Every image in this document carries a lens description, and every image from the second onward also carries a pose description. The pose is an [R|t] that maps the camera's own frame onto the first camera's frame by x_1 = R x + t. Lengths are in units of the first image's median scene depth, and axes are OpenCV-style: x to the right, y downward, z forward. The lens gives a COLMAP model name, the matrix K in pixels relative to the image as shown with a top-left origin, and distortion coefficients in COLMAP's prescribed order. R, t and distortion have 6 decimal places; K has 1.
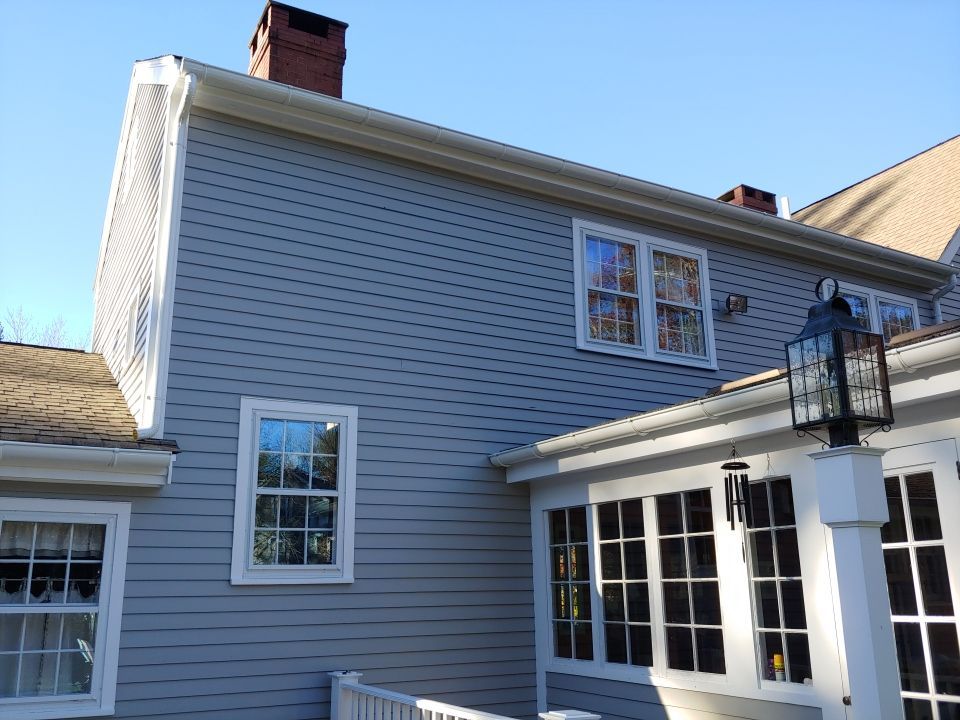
lens RADIAL K [[858.4, 0, 457.8], [0, 858.4, 351.8], [0, 0, 1]] dist [0.039534, -0.157413]
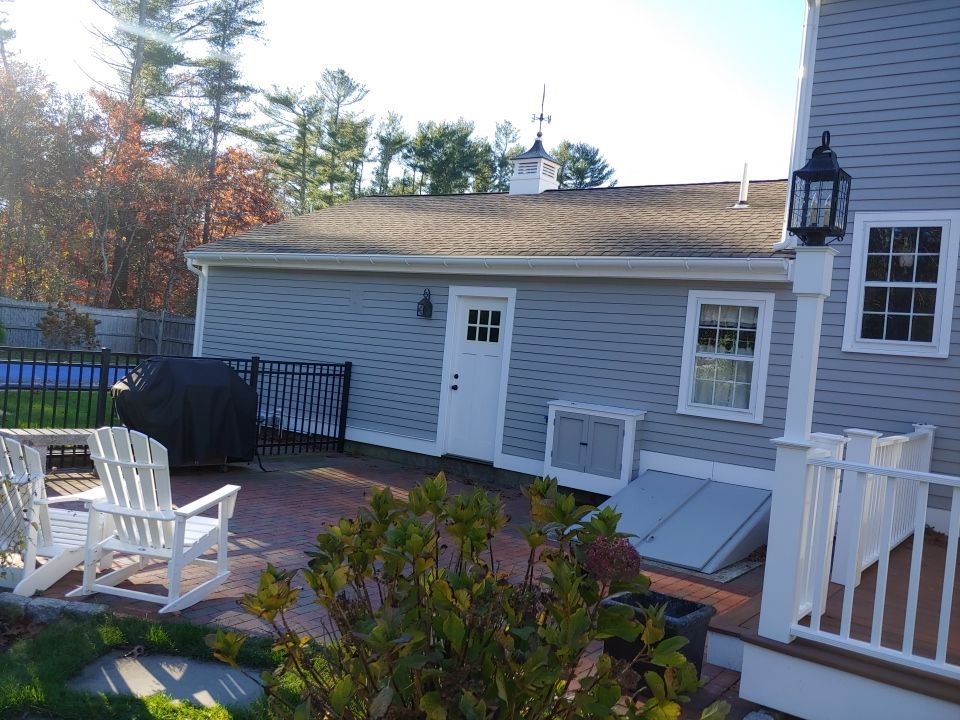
lens RADIAL K [[858.4, 0, 480.6], [0, 858.4, 359.5], [0, 0, 1]] dist [0.039534, -0.157413]
pose [[0.412471, 0.064266, -0.908701, 0.785453], [0.153084, 0.978433, 0.138684, 0.000986], [0.898016, -0.196310, 0.393737, -0.080878]]
